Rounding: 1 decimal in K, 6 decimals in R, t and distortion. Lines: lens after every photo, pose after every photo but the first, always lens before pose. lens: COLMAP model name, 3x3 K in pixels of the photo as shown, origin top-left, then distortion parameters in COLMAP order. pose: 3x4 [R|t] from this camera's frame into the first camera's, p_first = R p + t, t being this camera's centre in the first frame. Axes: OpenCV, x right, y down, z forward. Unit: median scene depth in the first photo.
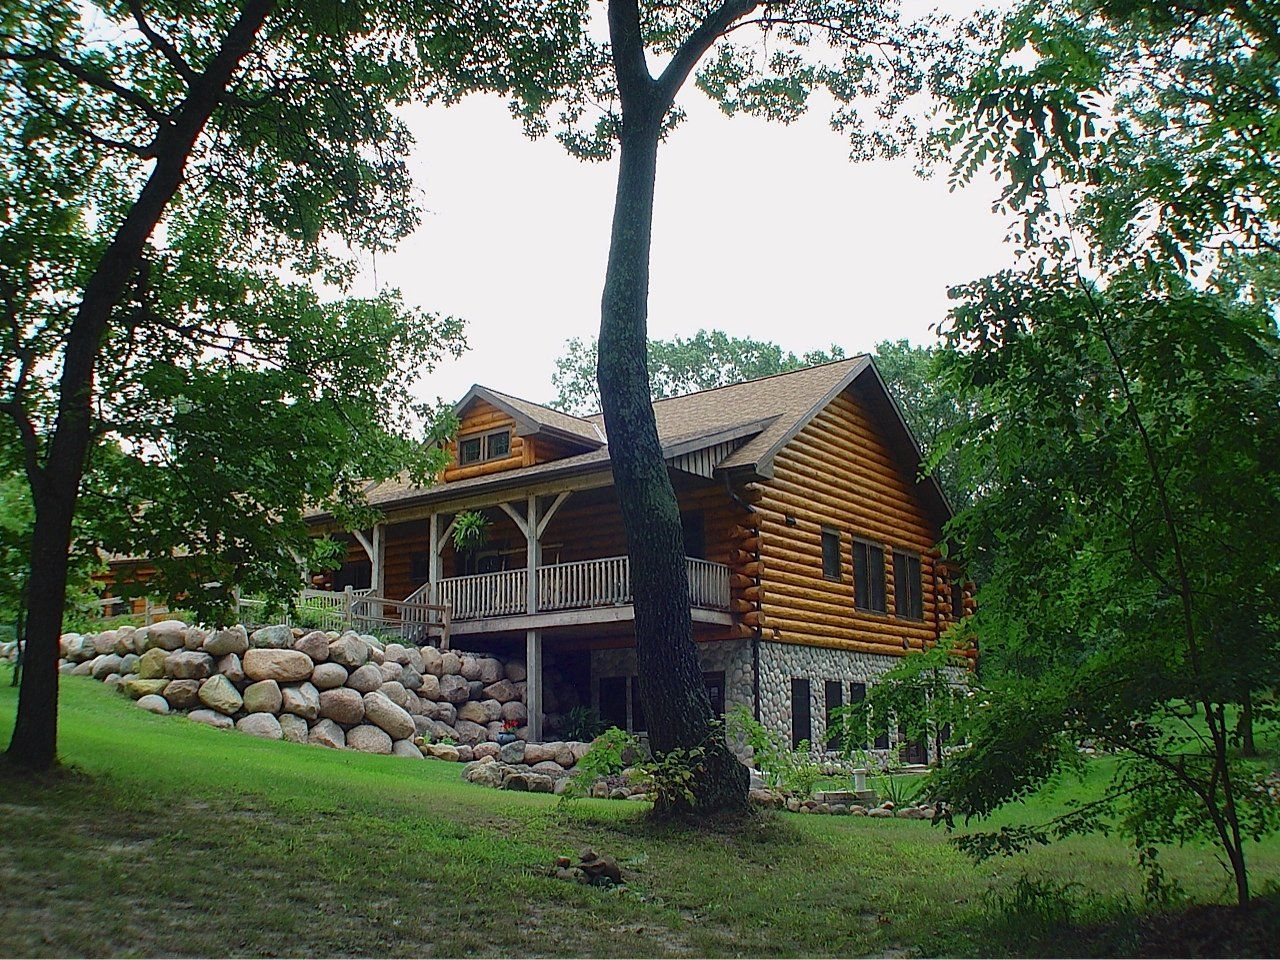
lens RADIAL K [[1182.1, 0, 640.0], [0, 1182.1, 480.0], [0, 0, 1]] dist [-0.284453, 0.099690]
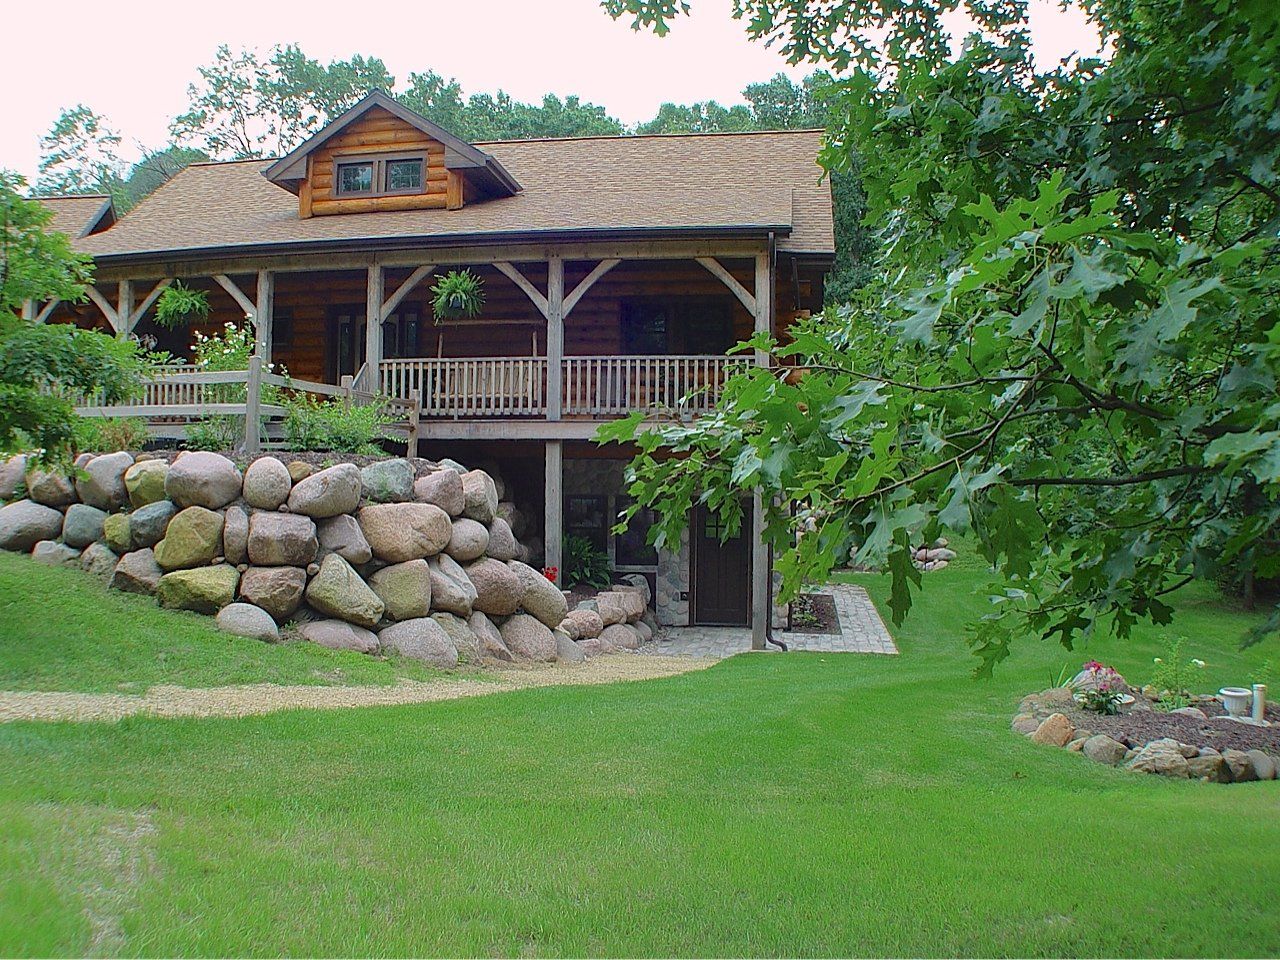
lens RADIAL K [[1151.3, 0, 640.0], [0, 1151.3, 480.0], [0, 0, 1]] dist [-0.250558, 0.007614]
pose [[0.882849, 0.020625, 0.469203, -0.374697], [-0.124568, 0.973537, 0.191593, 0.005058], [-0.452835, -0.227596, 0.862056, 0.330074]]
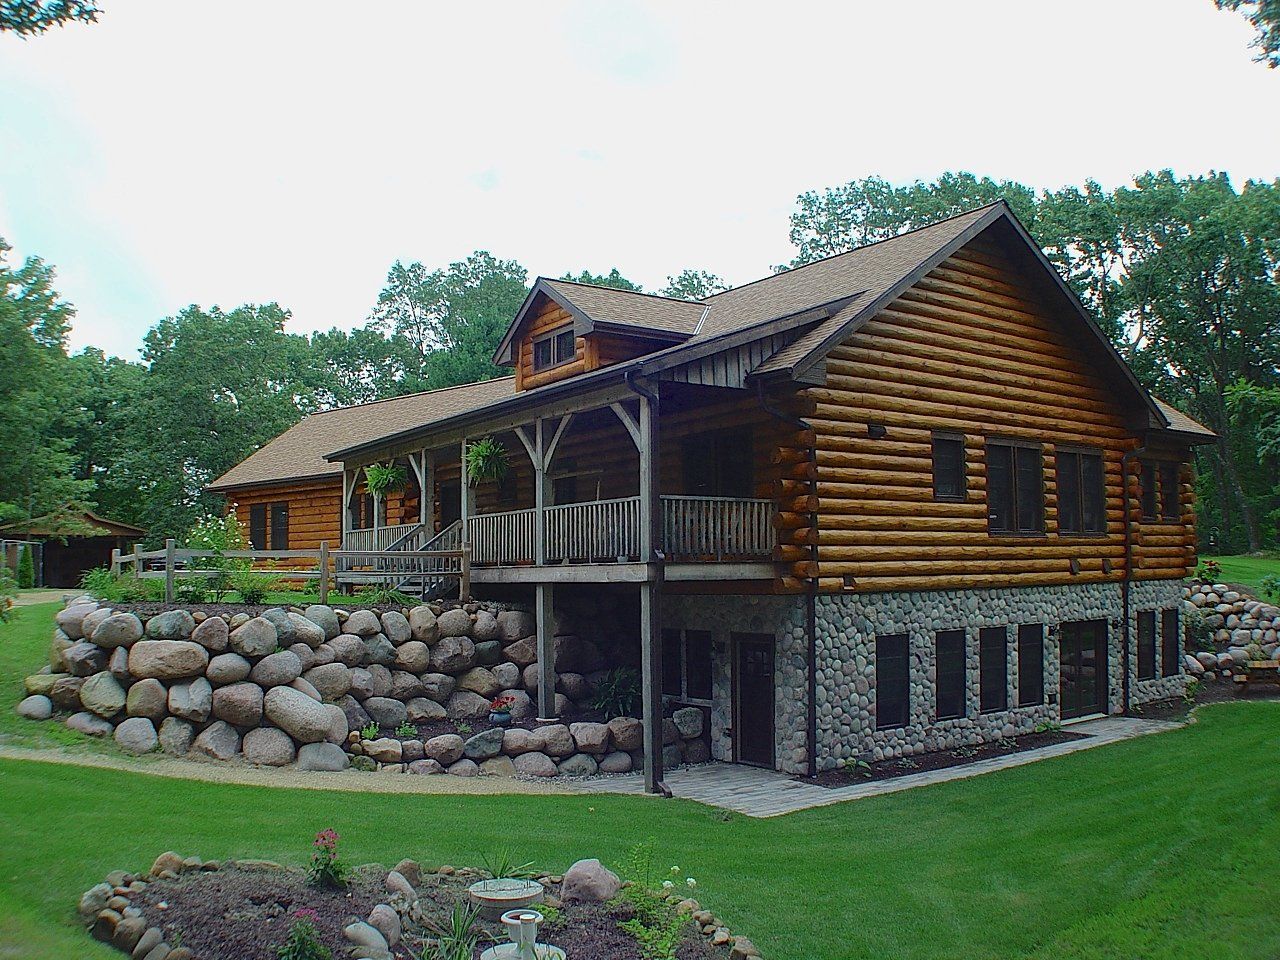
lens RADIAL K [[1121.0, 0, 640.0], [0, 1121.0, 480.0], [0, 0, 1]] dist [-0.256816, 0.002020]
pose [[0.947960, -0.029592, -0.317013, 0.220250], [0.073327, 0.989197, 0.126932, -0.038341], [0.309832, -0.143572, 0.939889, 0.282412]]
